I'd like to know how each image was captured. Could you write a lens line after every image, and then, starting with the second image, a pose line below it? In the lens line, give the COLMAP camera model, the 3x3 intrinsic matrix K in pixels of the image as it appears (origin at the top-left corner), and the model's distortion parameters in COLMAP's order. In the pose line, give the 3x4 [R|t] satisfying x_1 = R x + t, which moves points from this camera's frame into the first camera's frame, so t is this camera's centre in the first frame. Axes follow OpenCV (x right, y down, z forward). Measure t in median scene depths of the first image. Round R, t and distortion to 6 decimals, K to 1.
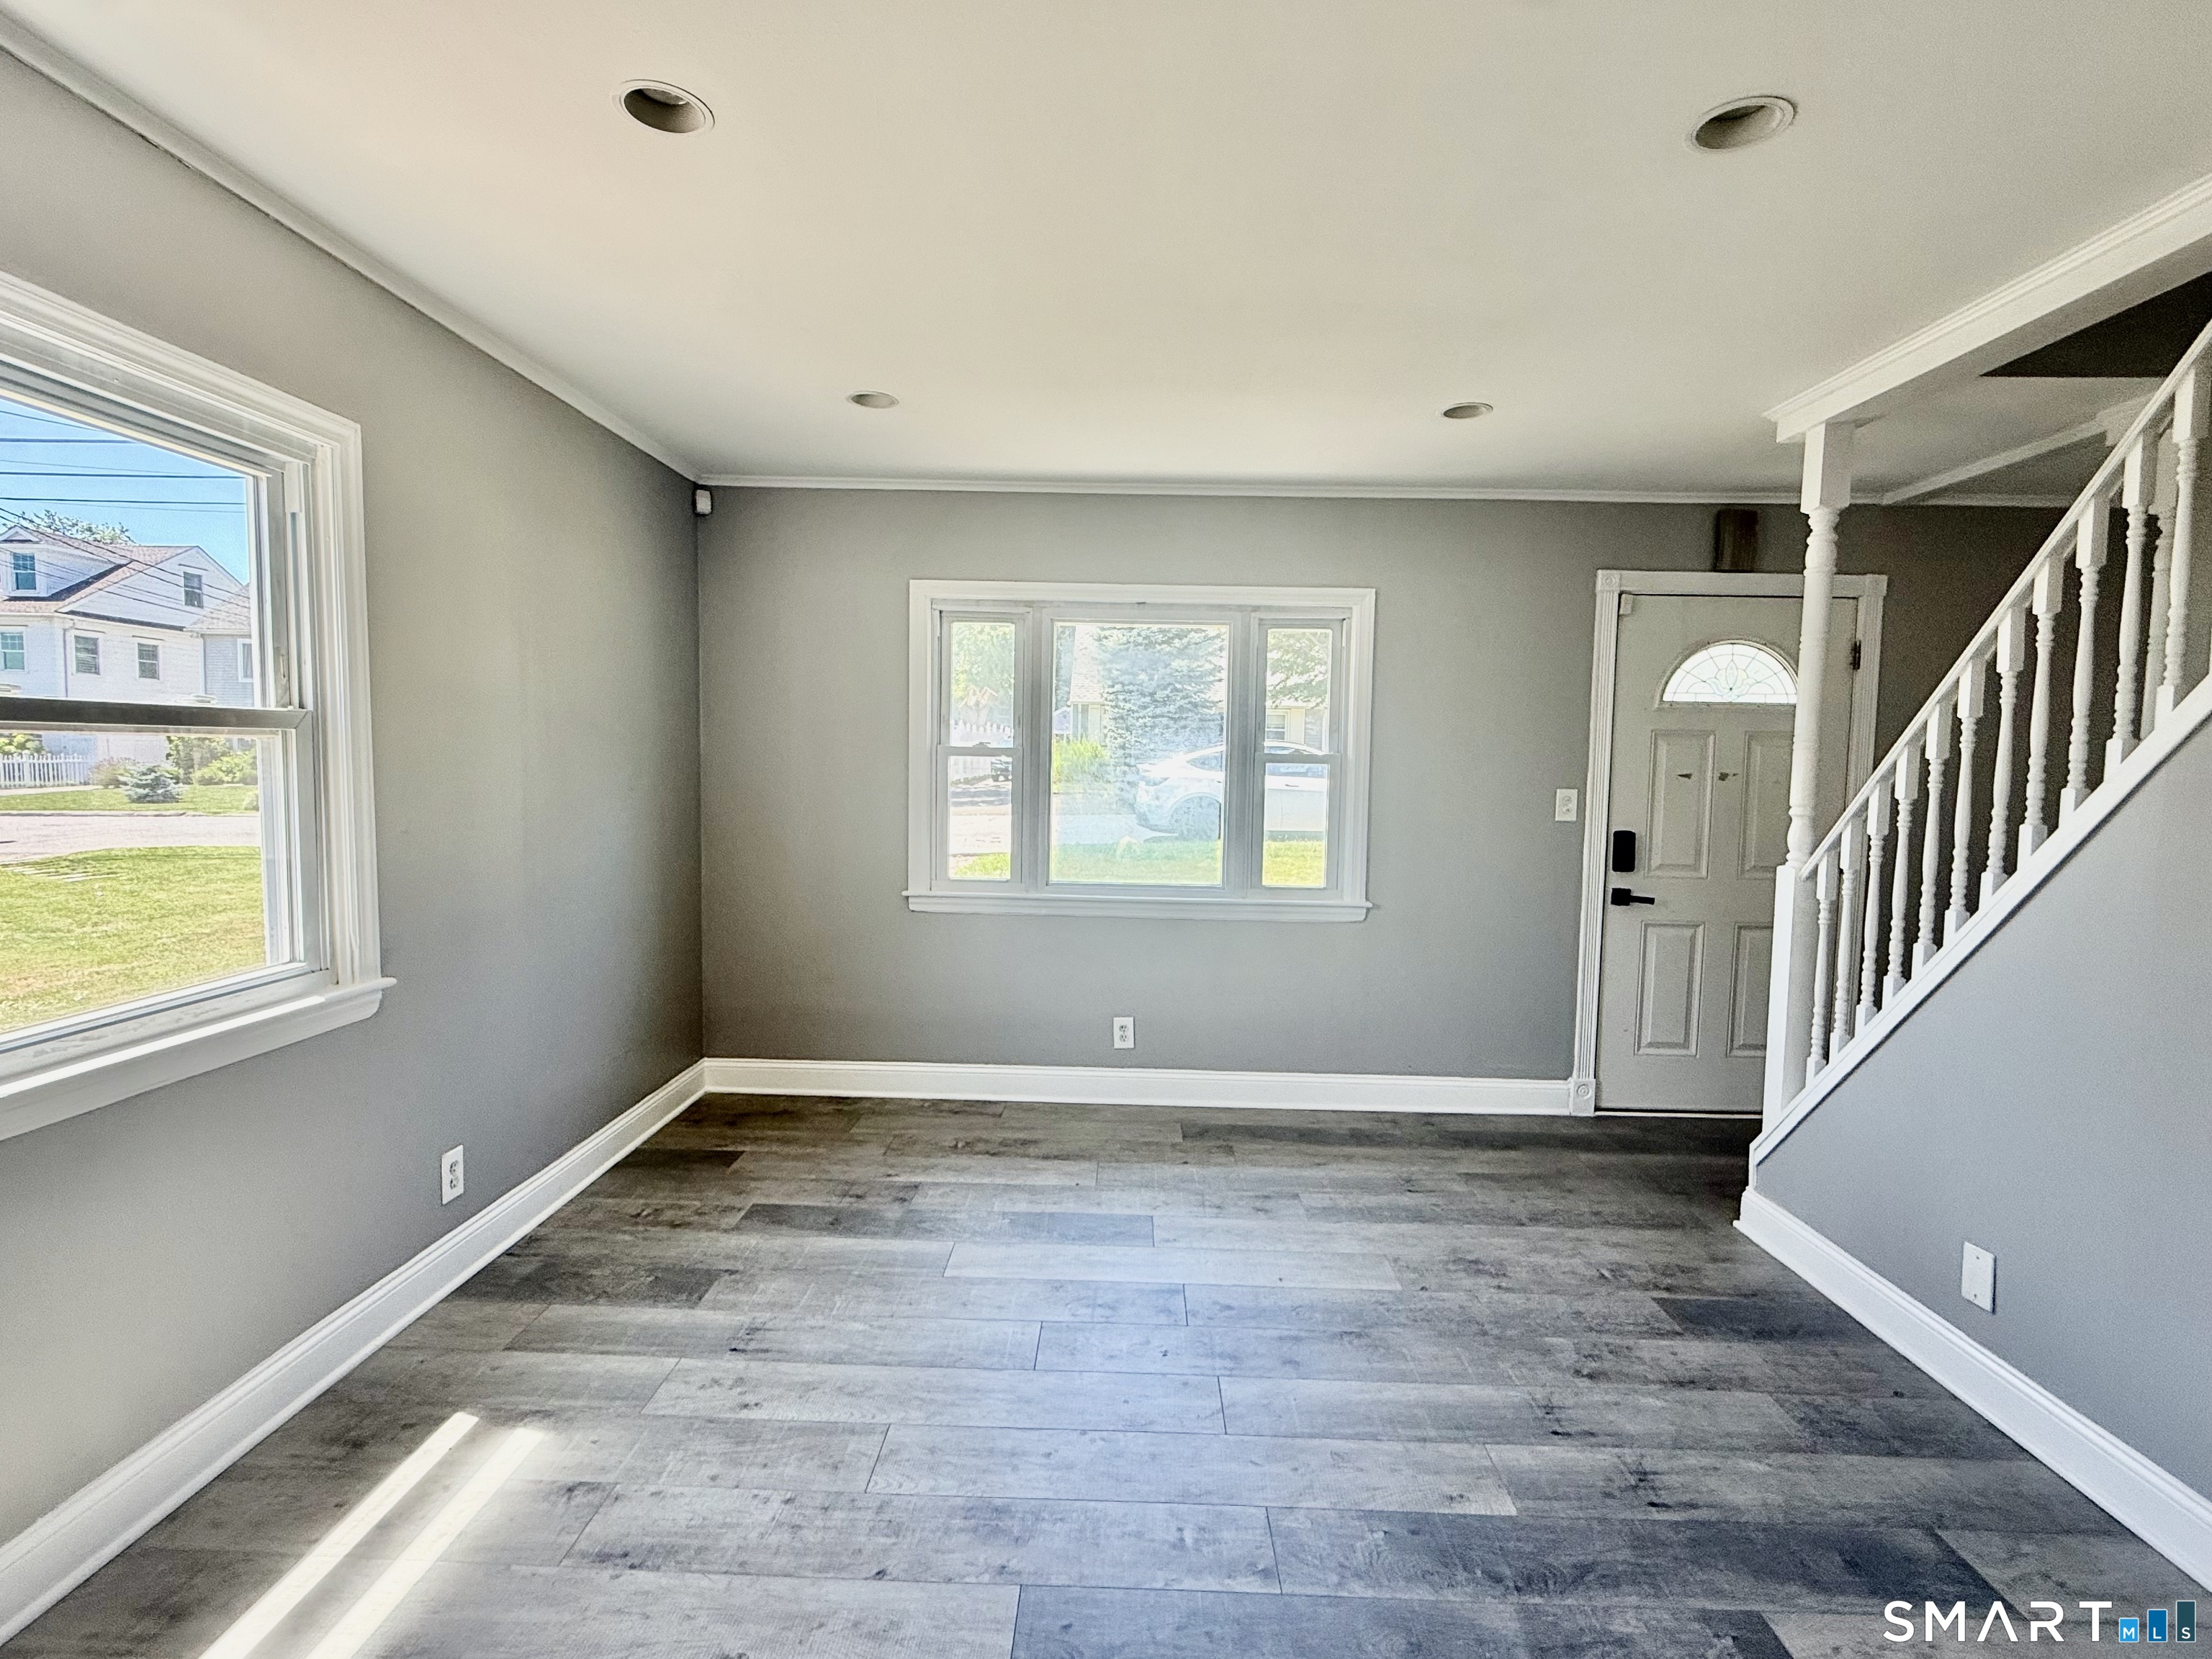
lens RADIAL K [[1050.7, 0, 1117.7], [0, 1050.7, 840.5], [0, 0, 1]] dist [0.001542, 0.001331]
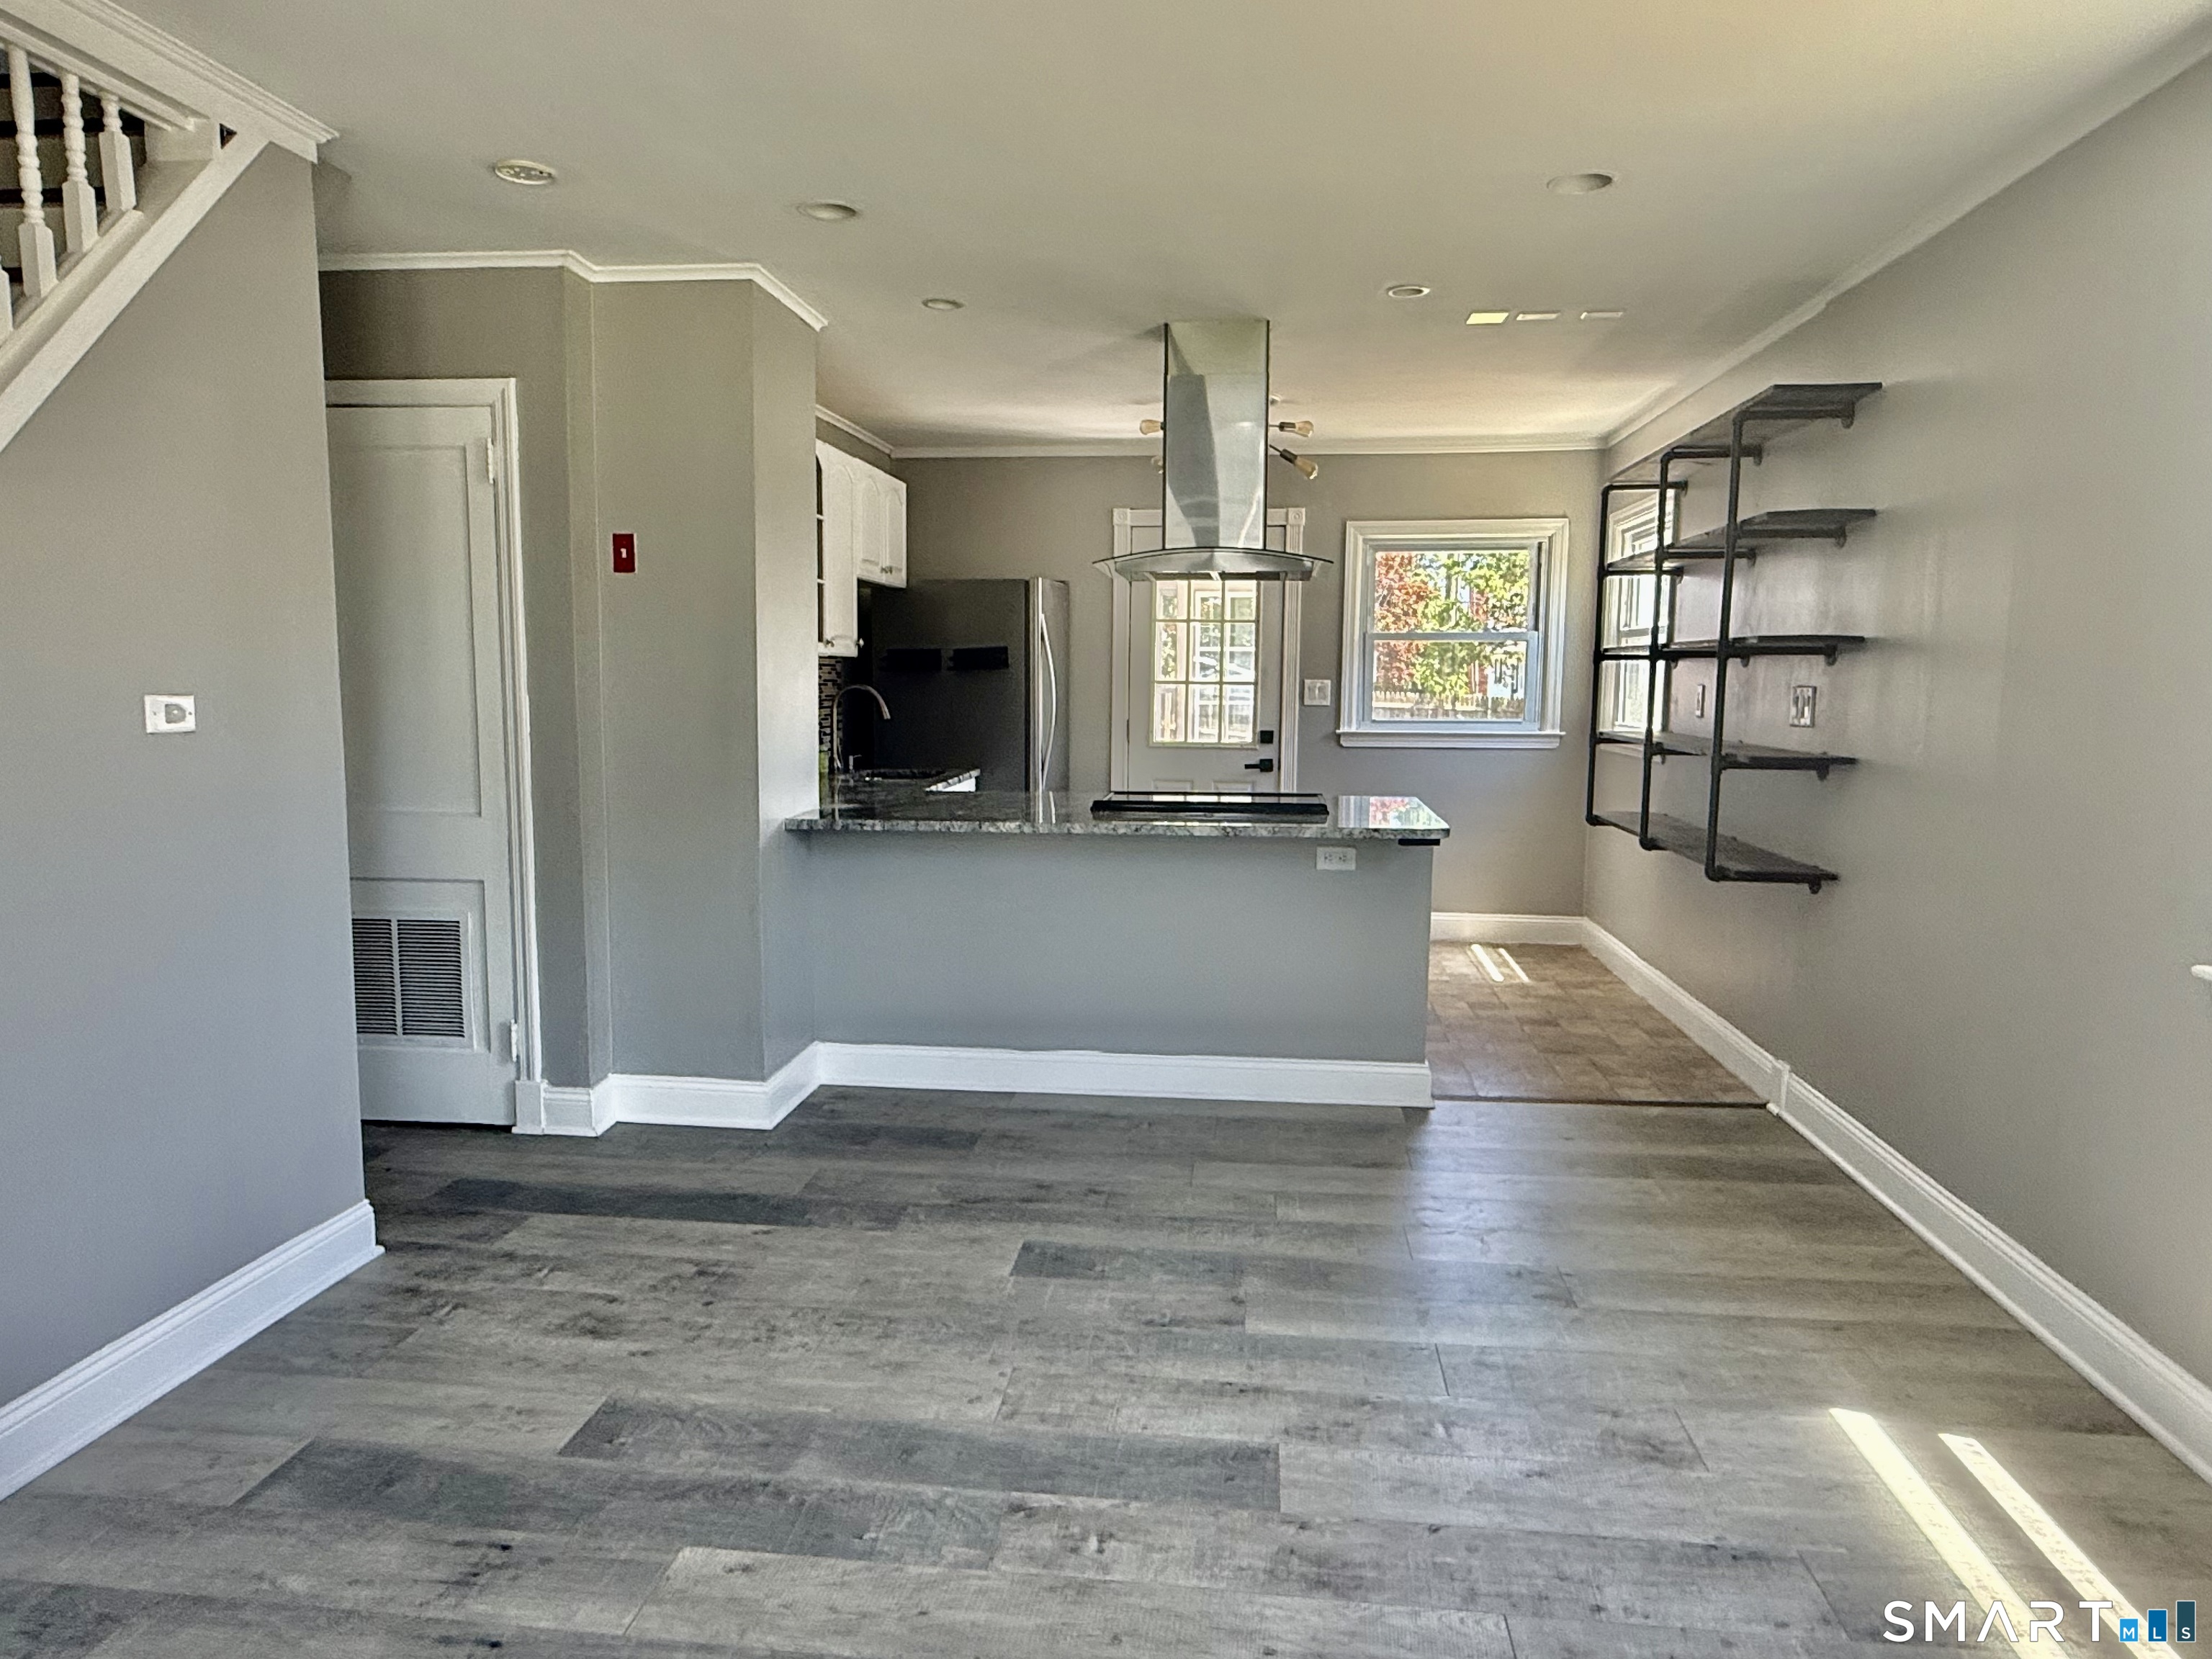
lens RADIAL K [[1413.6, 0, 1101.6], [0, 1413.6, 833.5], [0, 0, 1]] dist [0.009675, -0.002581]
pose [[-0.994280, -0.038246, 0.099723, -0.022494], [-0.019182, 0.982450, 0.185535, -0.082013], [-0.105068, 0.182561, -0.977564, 1.353125]]
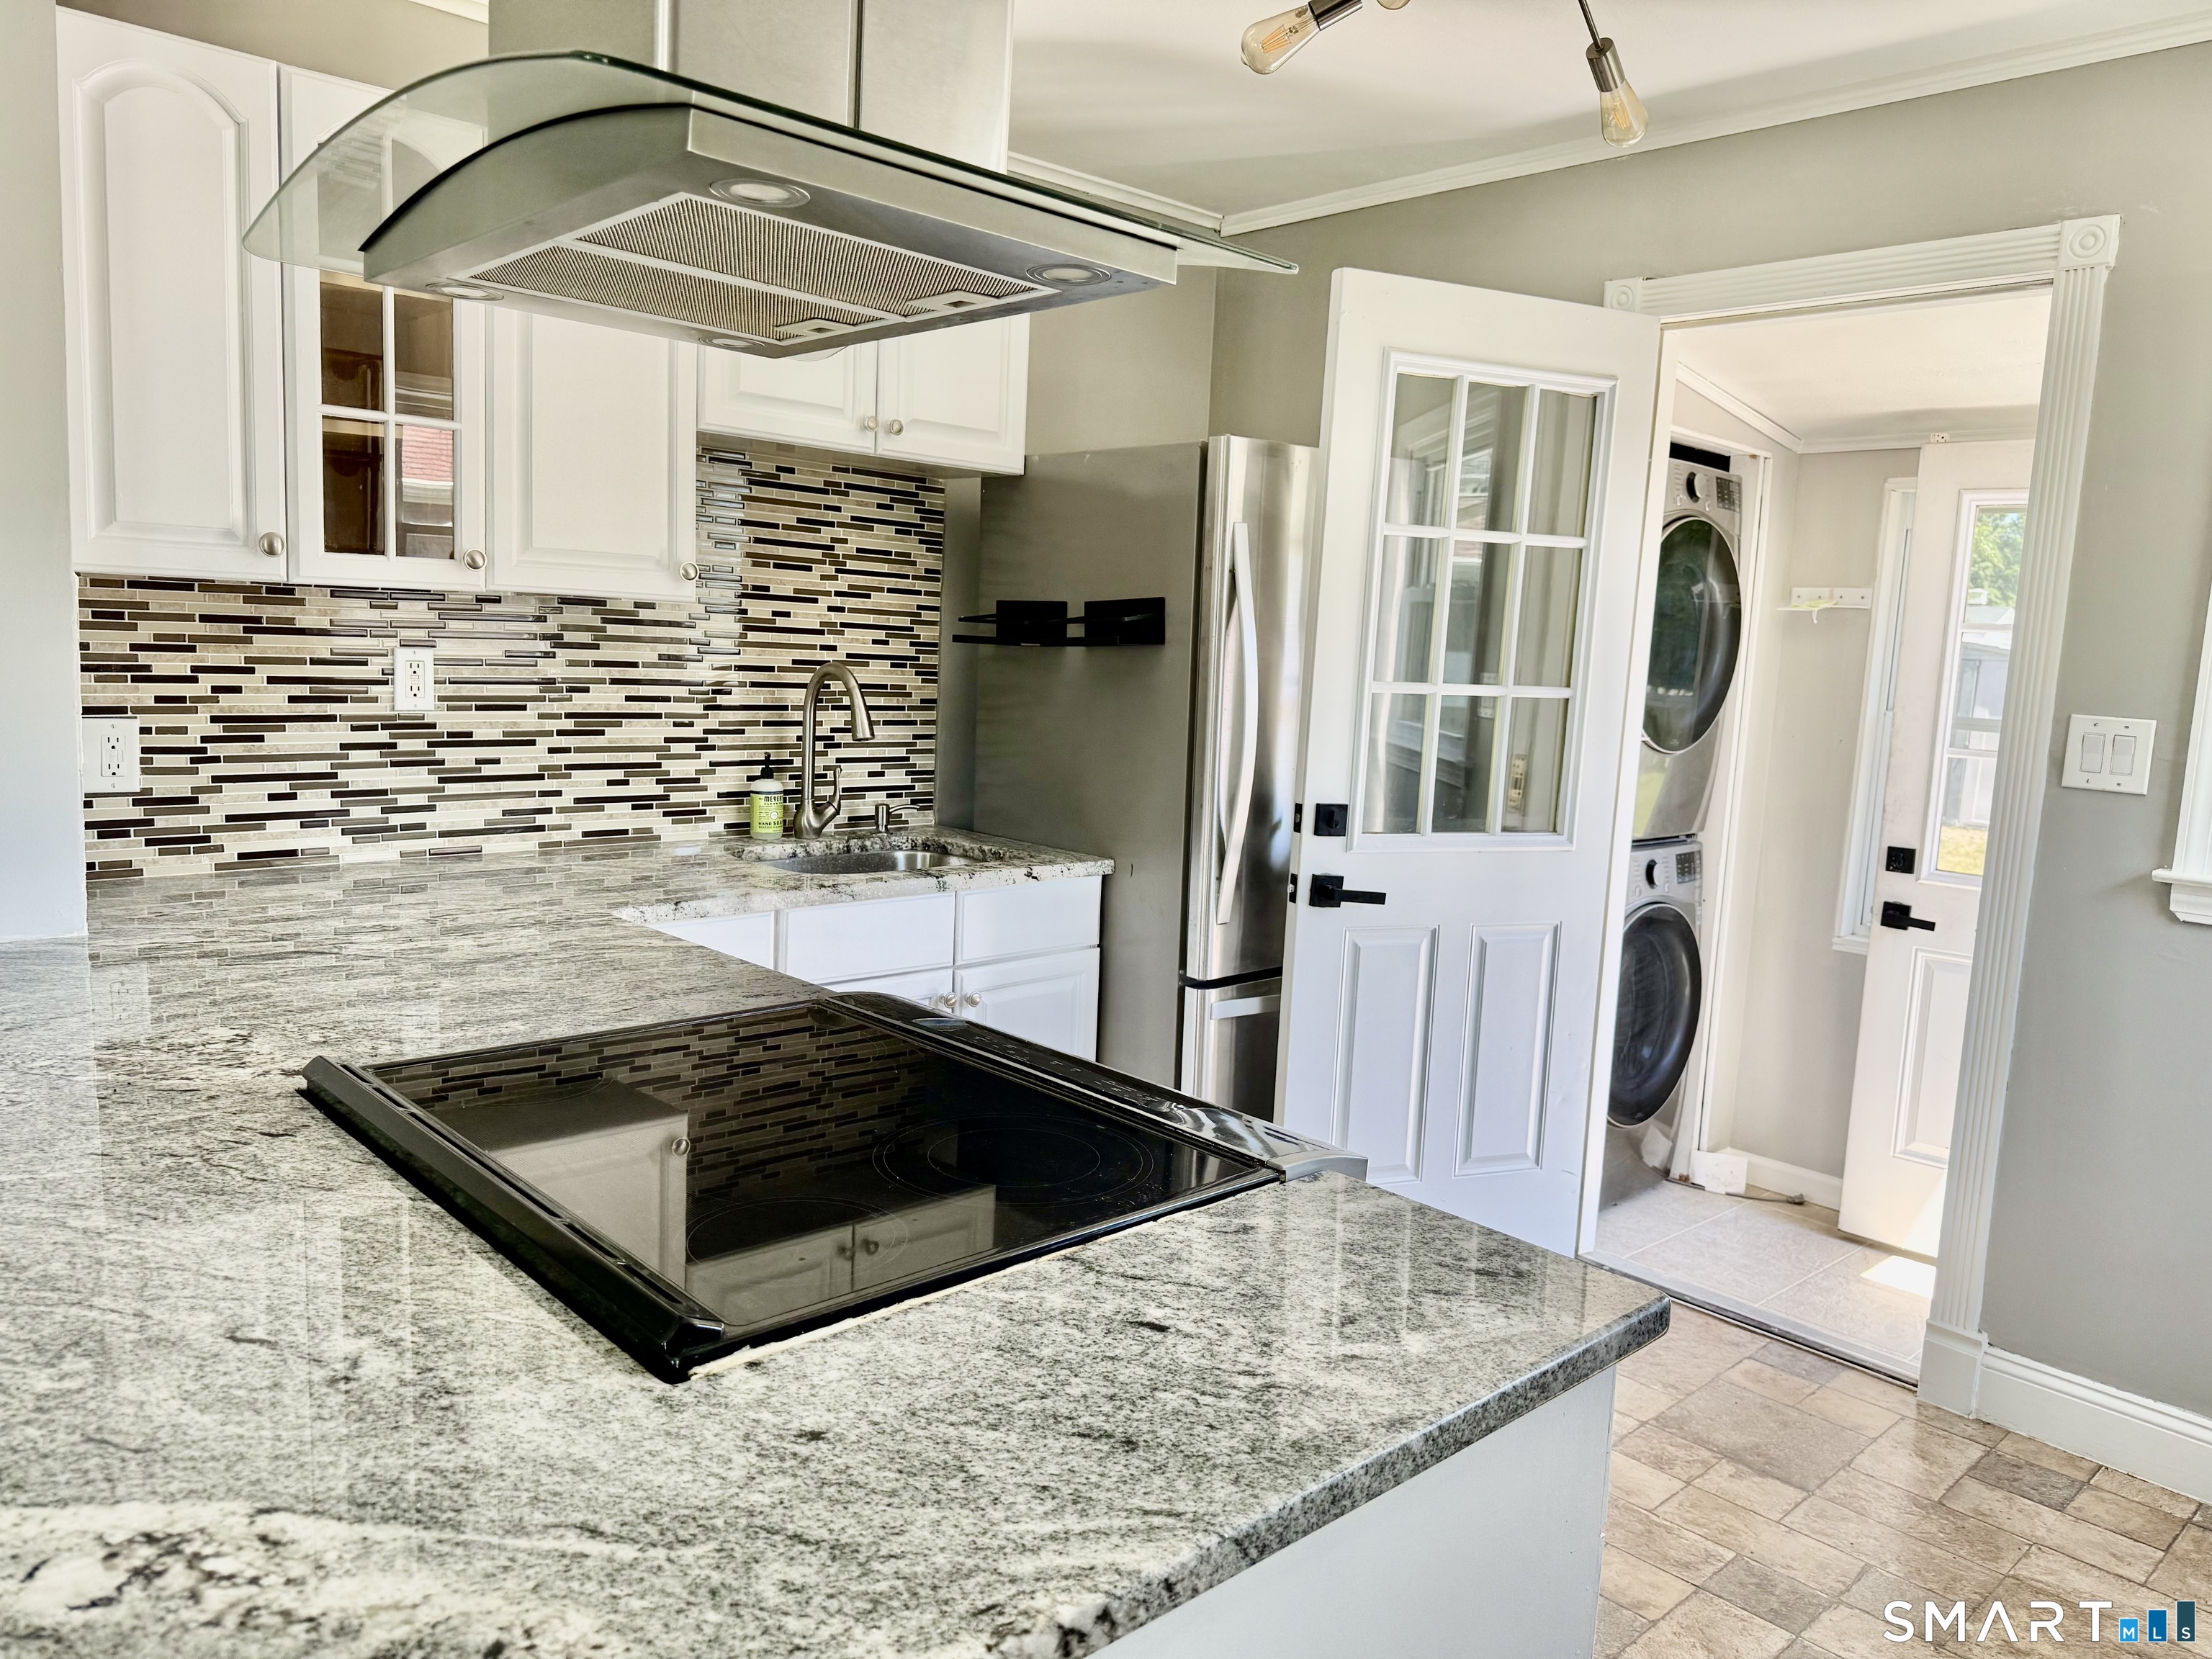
lens RADIAL K [[1550.1, 0, 1111.4], [0, 1550.1, 838.2], [0, 0, 1]] dist [0.058912, -0.063167]
pose [[-0.682431, -0.147460, 0.715921, -0.419525], [-0.008399, 0.980957, 0.194044, 0.000389], [-0.730901, 0.126408, -0.670674, -0.087608]]
